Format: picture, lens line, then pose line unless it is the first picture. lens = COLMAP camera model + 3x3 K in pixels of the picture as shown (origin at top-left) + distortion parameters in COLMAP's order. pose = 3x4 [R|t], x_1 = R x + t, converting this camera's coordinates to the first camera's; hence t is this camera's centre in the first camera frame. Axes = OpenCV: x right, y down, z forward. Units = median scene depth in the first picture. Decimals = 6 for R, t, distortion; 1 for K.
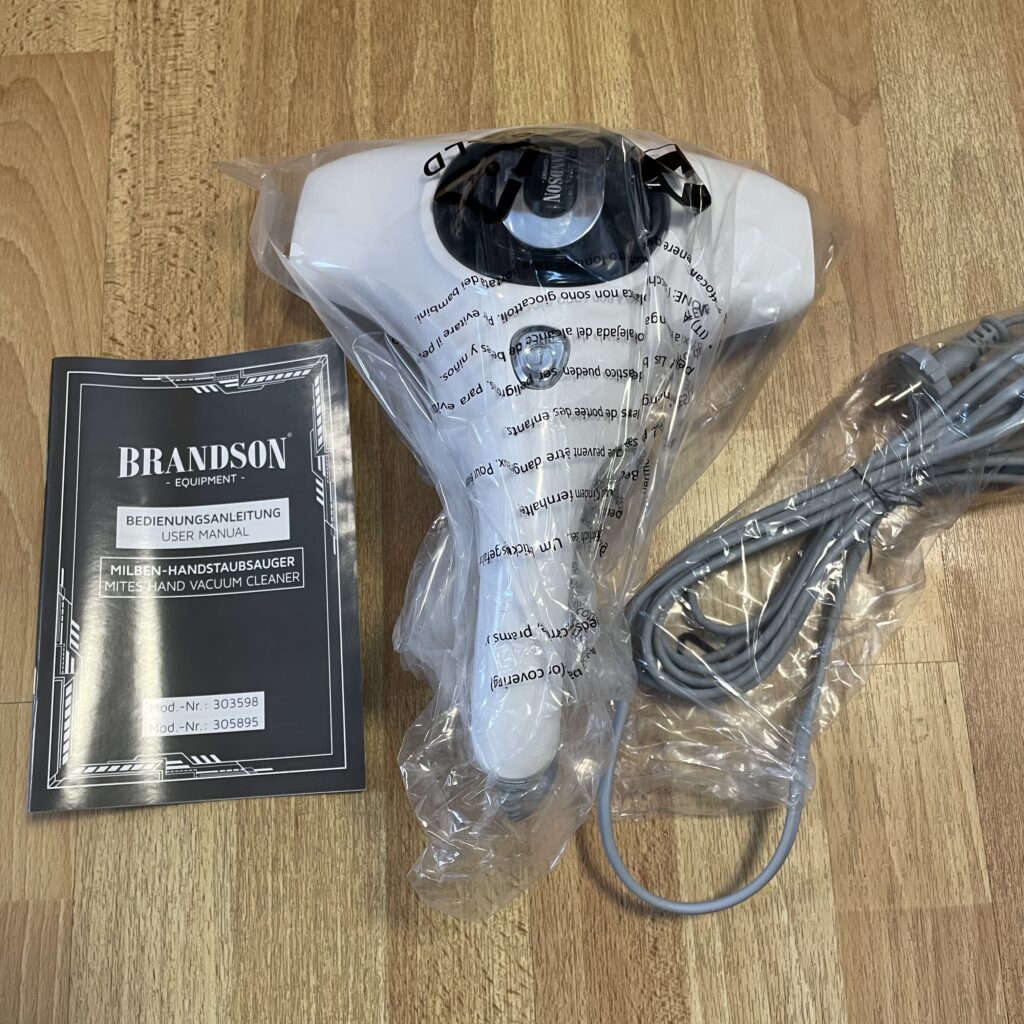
lens RADIAL K [[1037.3, 0, 518.5], [0, 1037.3, 509.1], [0, 0, 1]] dist [0.080263, -0.115256]
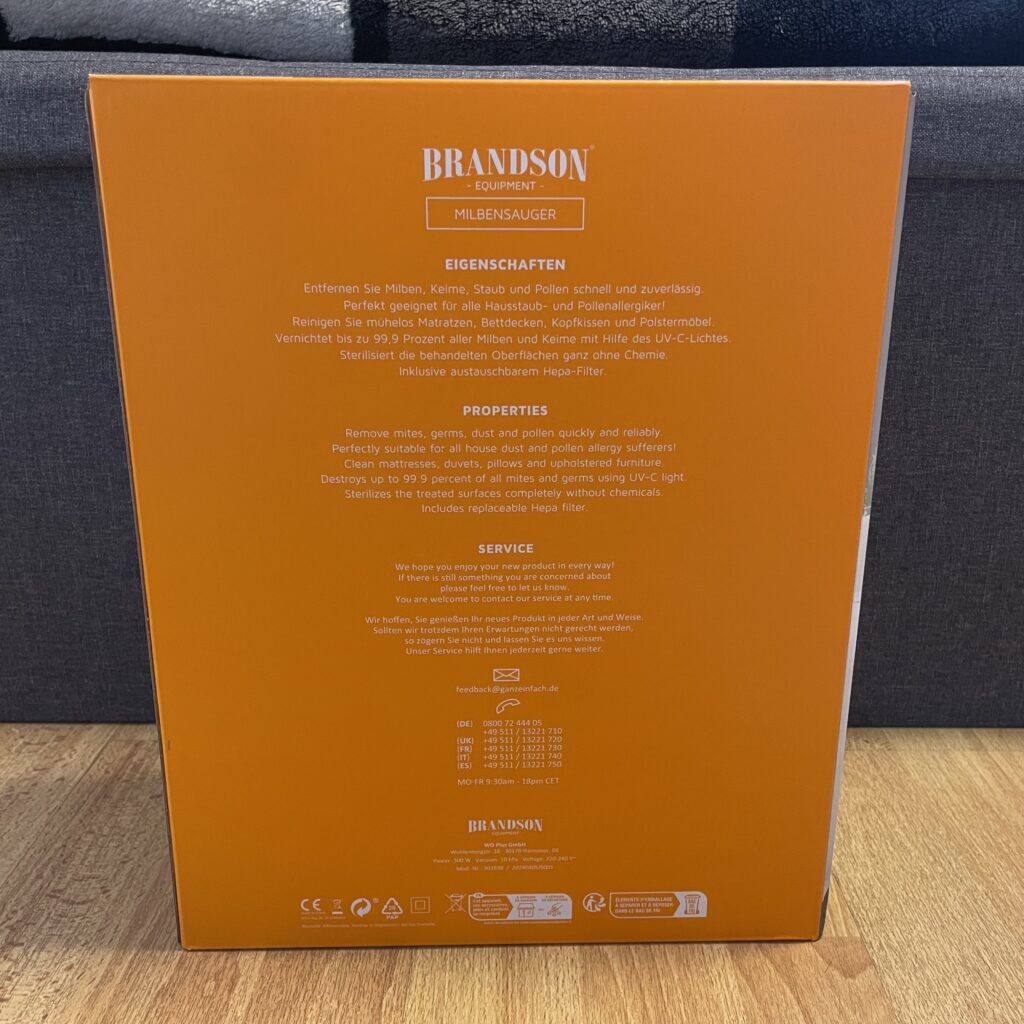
lens RADIAL K [[1037.3, 0, 518.5], [0, 1037.3, 509.1], [0, 0, 1]] dist [0.080263, -0.115256]
pose [[0.998511, 0.030599, -0.045157, 0.084766], [-0.054463, 0.513063, -0.856621, 0.005738], [-0.003043, 0.857805, 0.513966, 0.305934]]
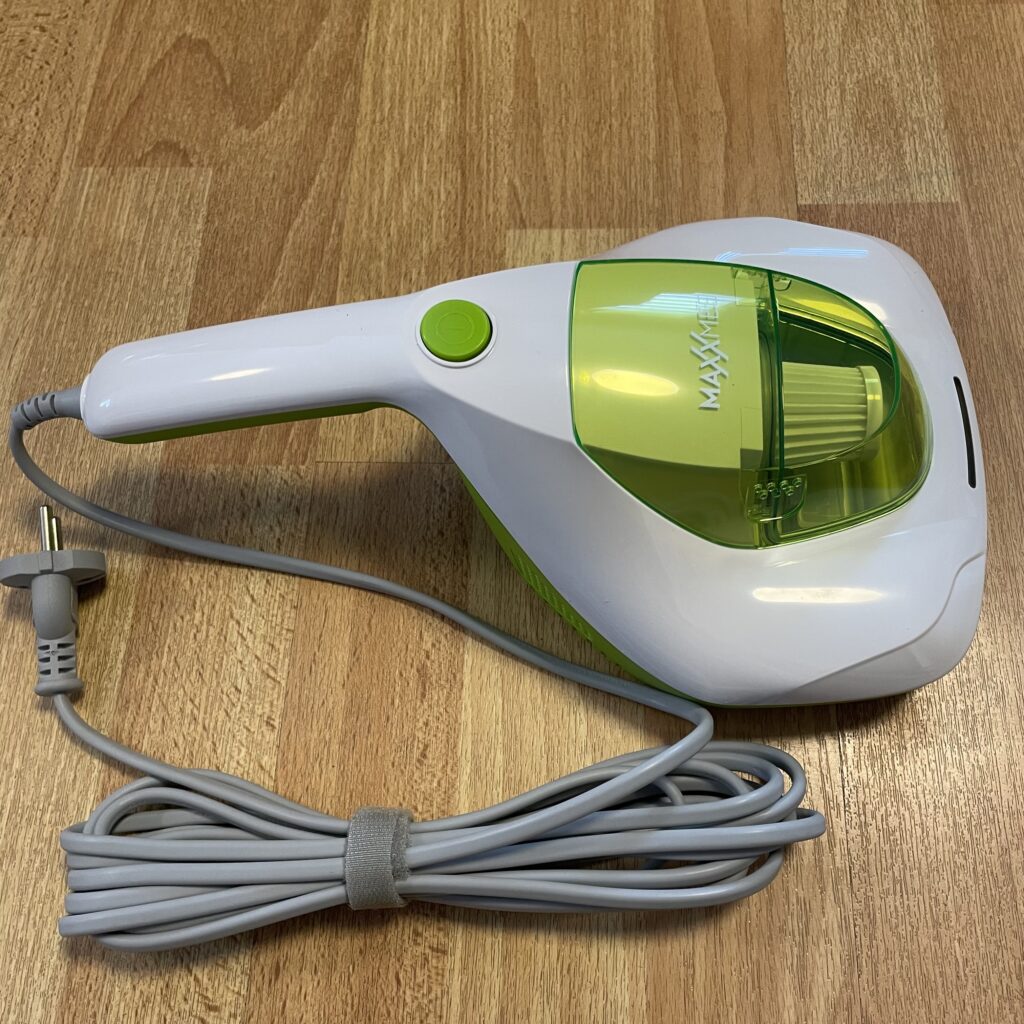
lens RADIAL K [[1037.3, 0, 518.5], [0, 1037.3, 509.1], [0, 0, 1]] dist [0.080263, -0.115256]
pose [[0.995752, 0.061367, -0.068650, 0.213374], [-0.071814, 0.984197, -0.161860, 0.302466], [0.057632, 0.166102, 0.984423, 0.134900]]
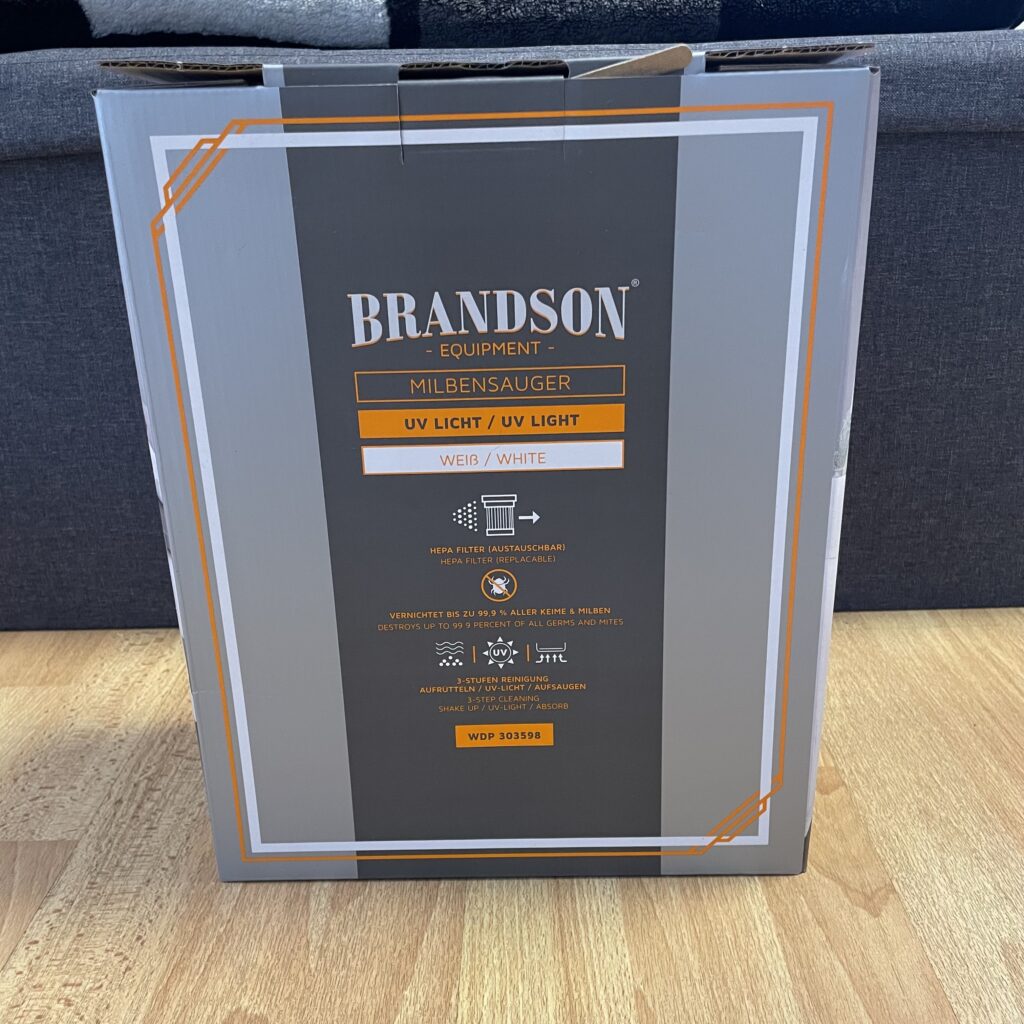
lens RADIAL K [[1038.9, 0, 516.2], [0, 1038.9, 512.6], [0, 0, 1]] dist [0.077983, -0.115152]
pose [[0.998605, 0.002771, -0.052735, 0.069281], [-0.045137, 0.563119, -0.825143, 0.182963], [0.027410, 0.826371, 0.562458, 0.228937]]
